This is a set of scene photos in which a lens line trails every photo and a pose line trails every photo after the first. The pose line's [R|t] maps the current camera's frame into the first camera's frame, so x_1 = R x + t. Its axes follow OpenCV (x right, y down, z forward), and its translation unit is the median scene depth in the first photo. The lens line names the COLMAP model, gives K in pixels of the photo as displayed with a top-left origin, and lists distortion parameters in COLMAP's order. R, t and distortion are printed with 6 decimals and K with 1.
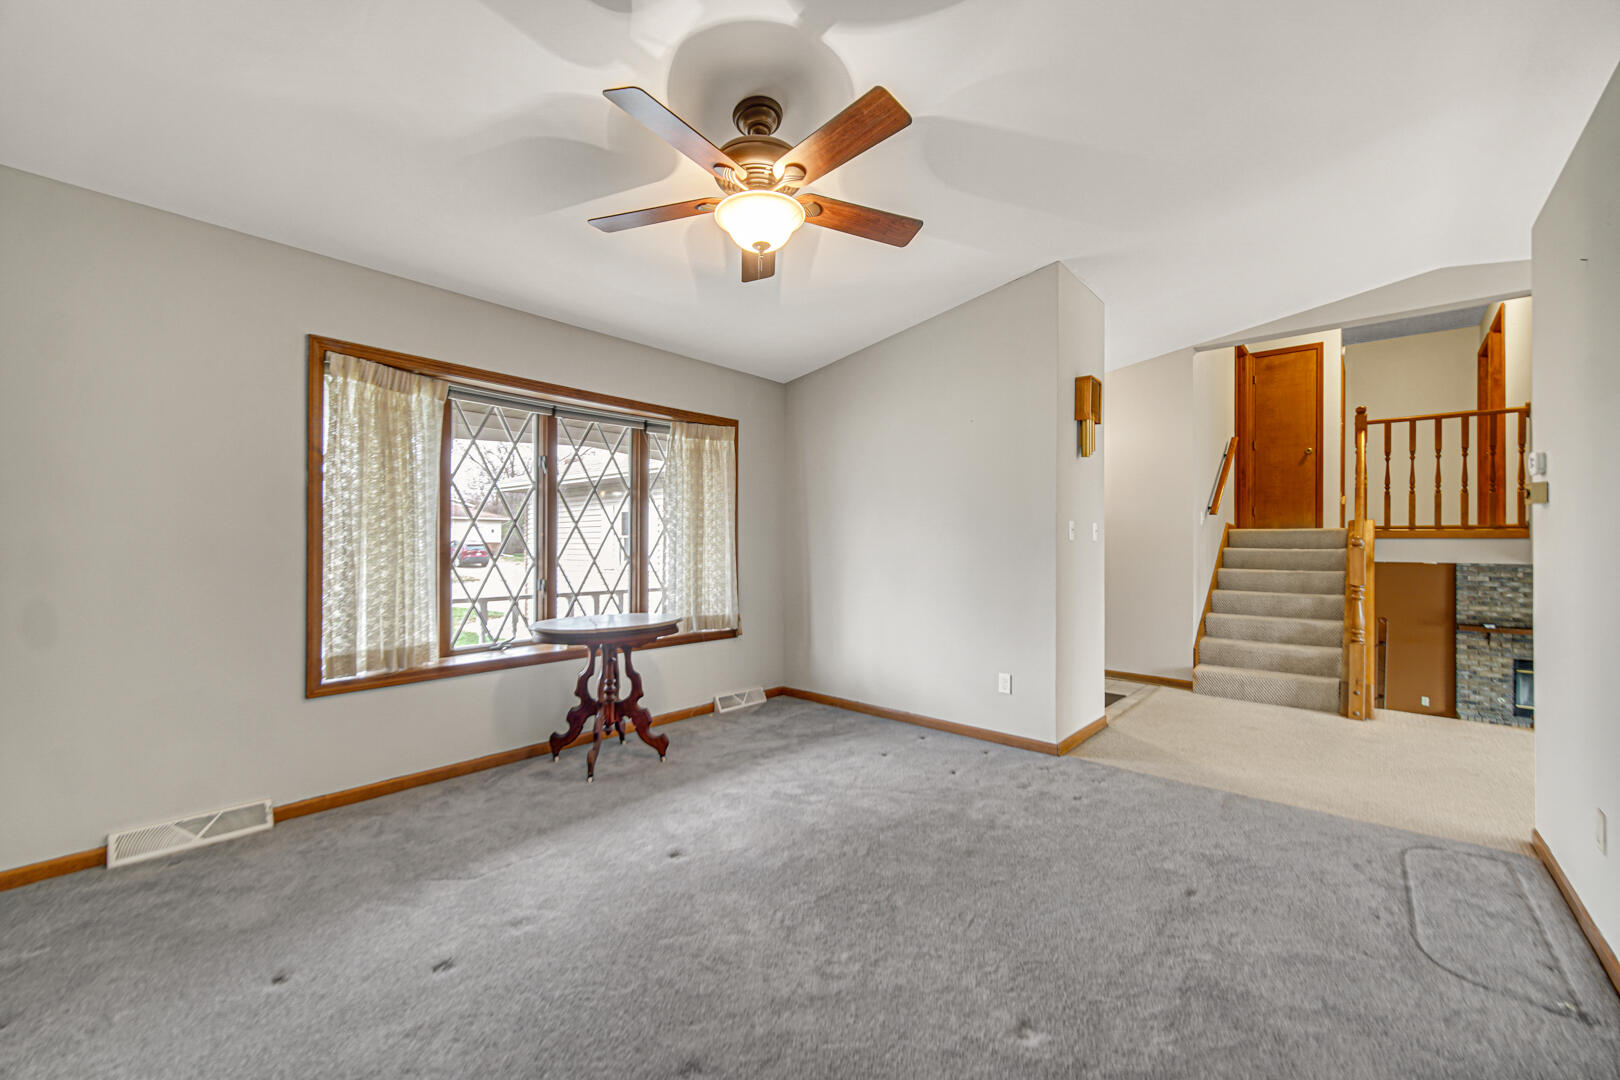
lens RADIAL K [[637.4, 0, 805.8], [0, 637.4, 544.2], [0, 0, 1]] dist [0.000180, -0.000161]
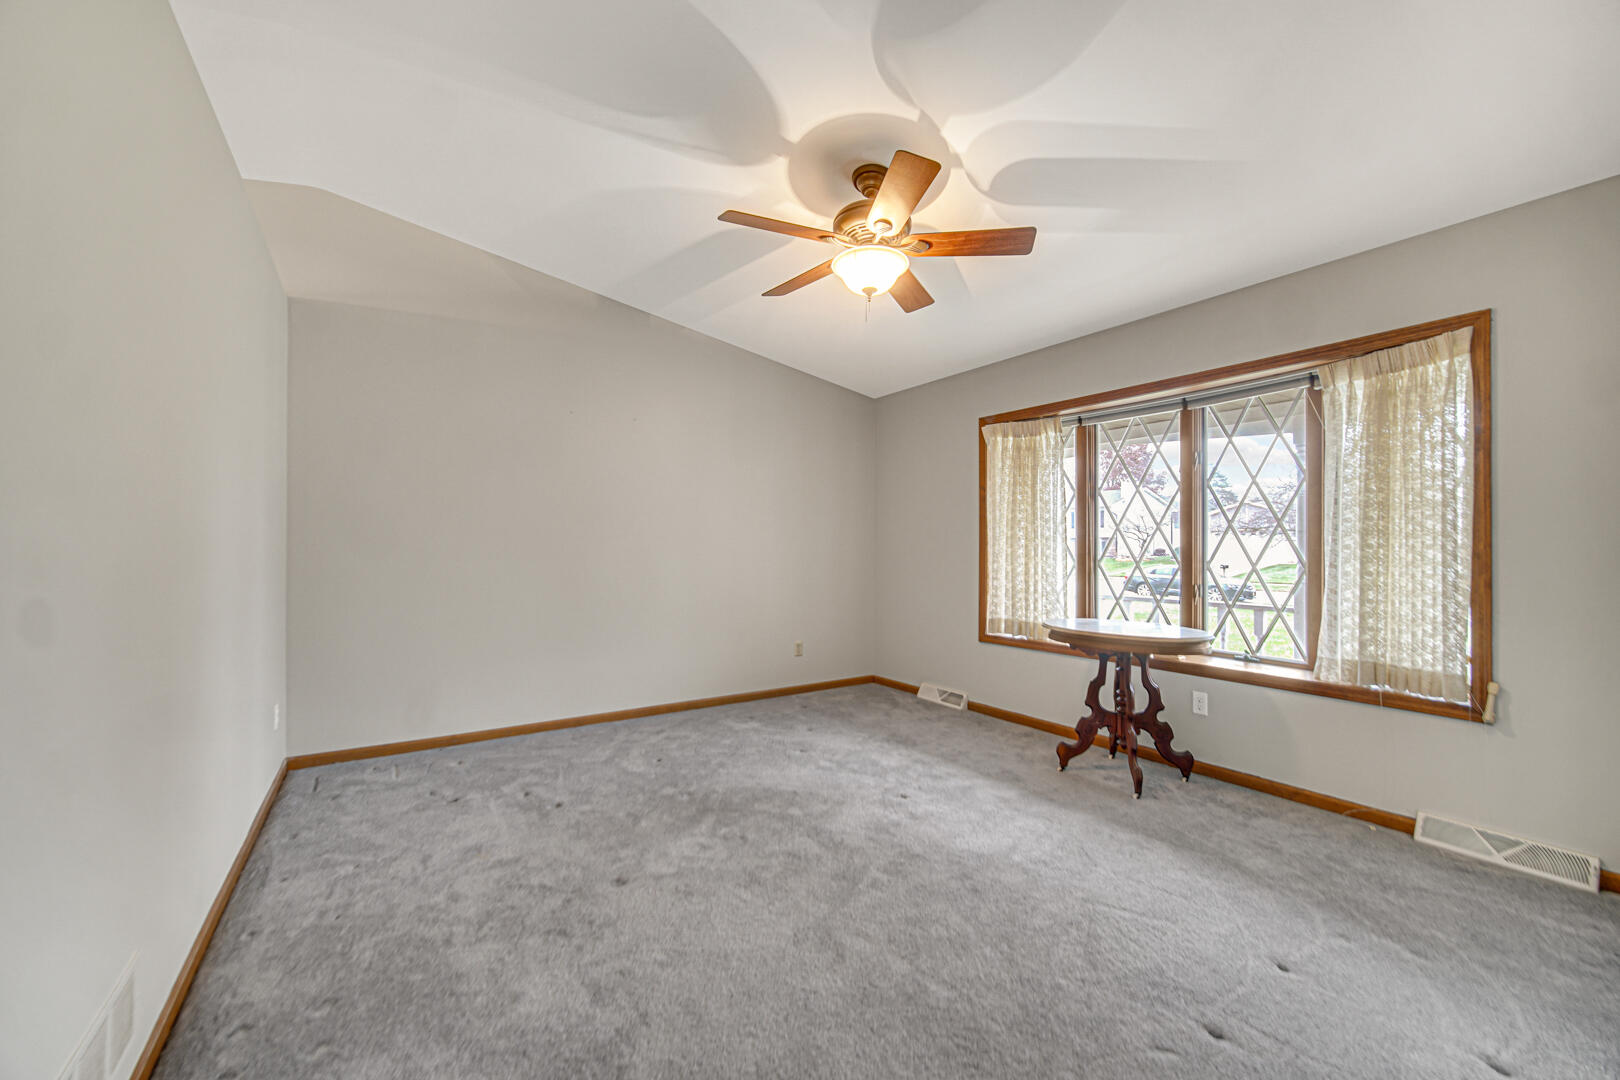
lens RADIAL K [[637.4, 0, 805.8], [0, 637.4, 544.2], [0, 0, 1]] dist [0.000180, -0.000161]
pose [[-0.271358, -0.003459, -0.962472, 0.630287], [0.000533, 0.999993, -0.003745, -0.000844], [0.962478, -0.001529, -0.271354, 0.700871]]
